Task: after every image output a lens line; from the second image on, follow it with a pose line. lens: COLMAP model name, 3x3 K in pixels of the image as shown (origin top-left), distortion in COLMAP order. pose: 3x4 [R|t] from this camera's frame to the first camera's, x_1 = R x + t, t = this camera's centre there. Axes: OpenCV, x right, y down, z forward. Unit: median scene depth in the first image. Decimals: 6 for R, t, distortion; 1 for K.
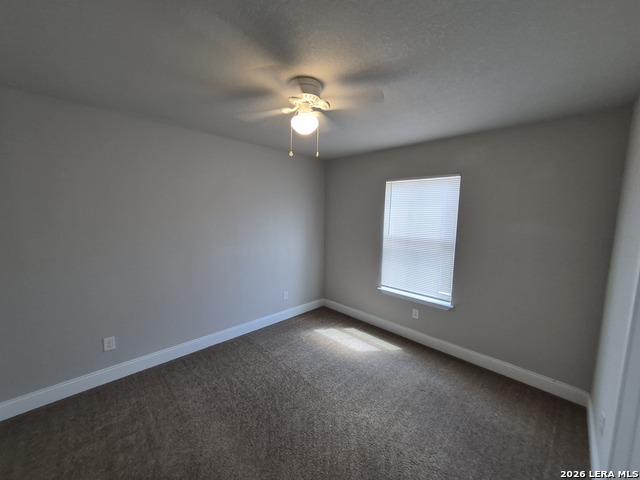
lens RADIAL K [[251.4, 0, 309.4], [0, 251.4, 239.7], [0, 0, 1]] dist [0.001493, 0.001992]
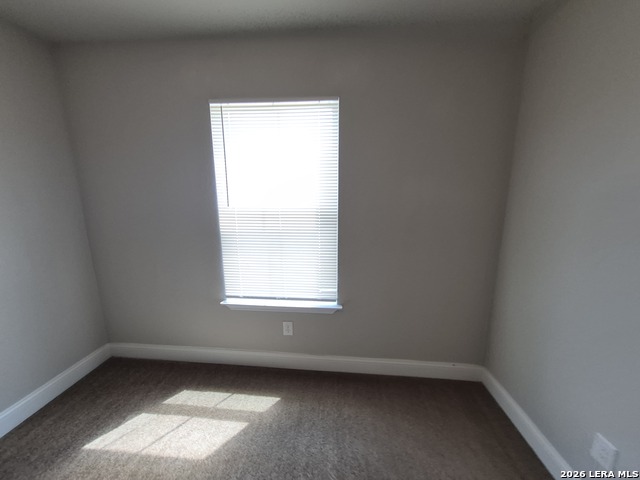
lens RADIAL K [[251.4, 0, 316.5], [0, 251.4, 241.5], [0, 0, 1]] dist [0.001493, 0.001992]
pose [[0.743621, -0.155181, 0.650343, 0.096108], [0.080473, 0.986394, 0.143352, -0.008650], [-0.663741, -0.054265, 0.745992, 0.487859]]
